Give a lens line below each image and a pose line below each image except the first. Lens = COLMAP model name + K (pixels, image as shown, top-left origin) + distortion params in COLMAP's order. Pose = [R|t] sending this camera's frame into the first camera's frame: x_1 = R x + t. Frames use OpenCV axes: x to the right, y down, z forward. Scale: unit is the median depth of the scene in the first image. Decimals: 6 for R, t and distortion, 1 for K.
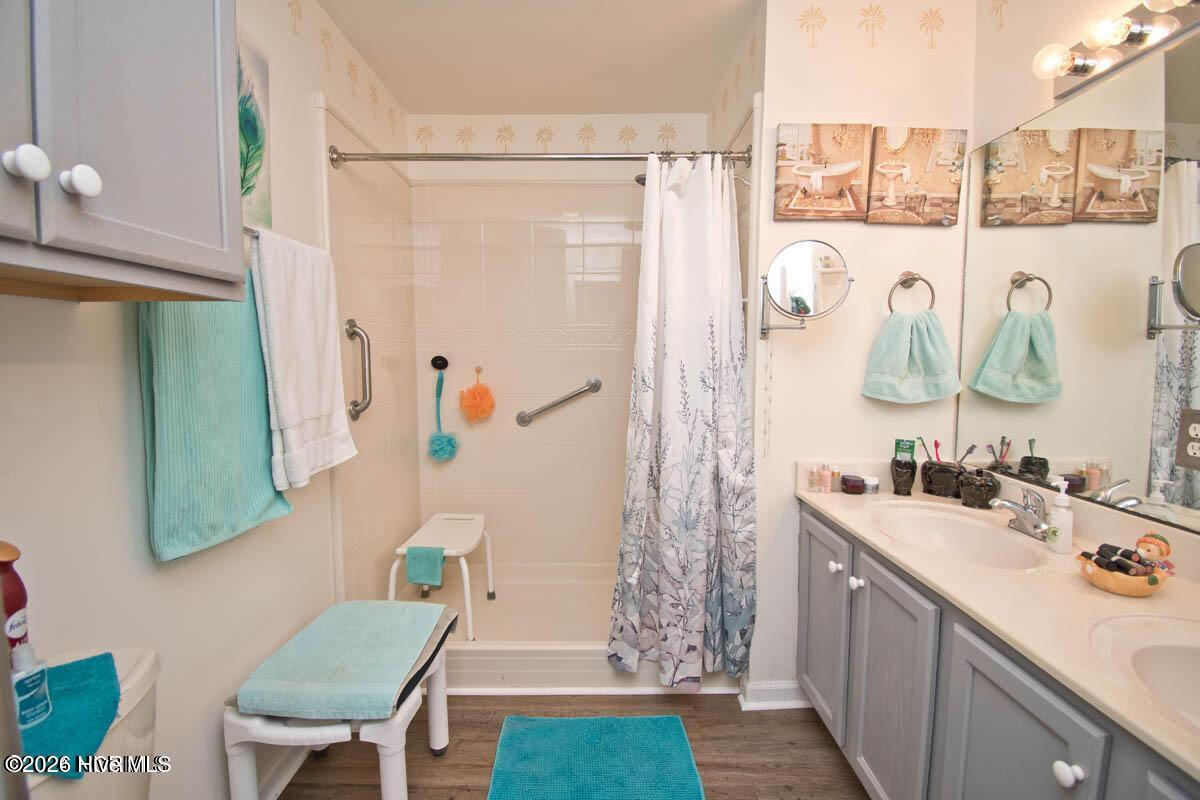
lens RADIAL K [[530.6, 0, 600.2], [0, 530.6, 394.6], [0, 0, 1]] dist [0.014335, -0.020678]
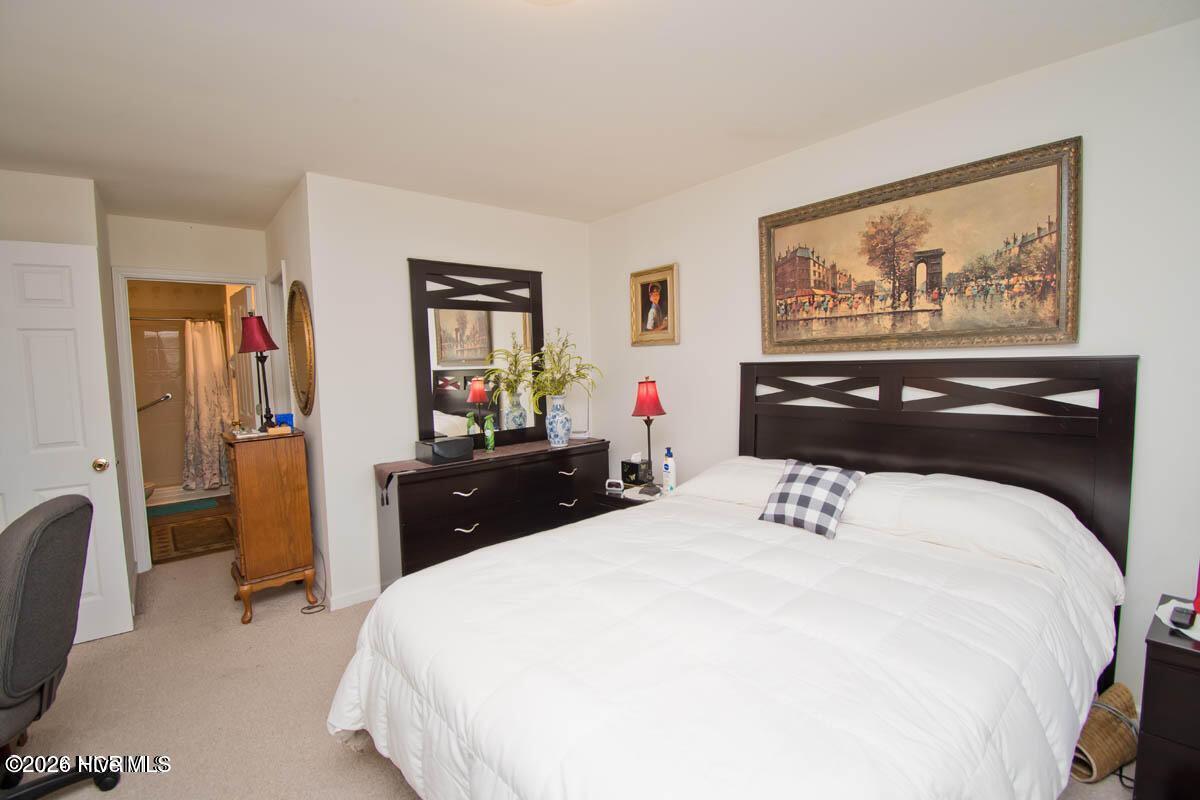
lens RADIAL K [[530.6, 0, 601.0], [0, 530.6, 395.3], [0, 0, 1]] dist [0.014335, -0.020678]
pose [[0.766802, -0.061650, 0.638916, -0.059083], [0.078044, 0.996947, 0.002531, 0.166618], [-0.637122, 0.047923, 0.769272, -2.863052]]
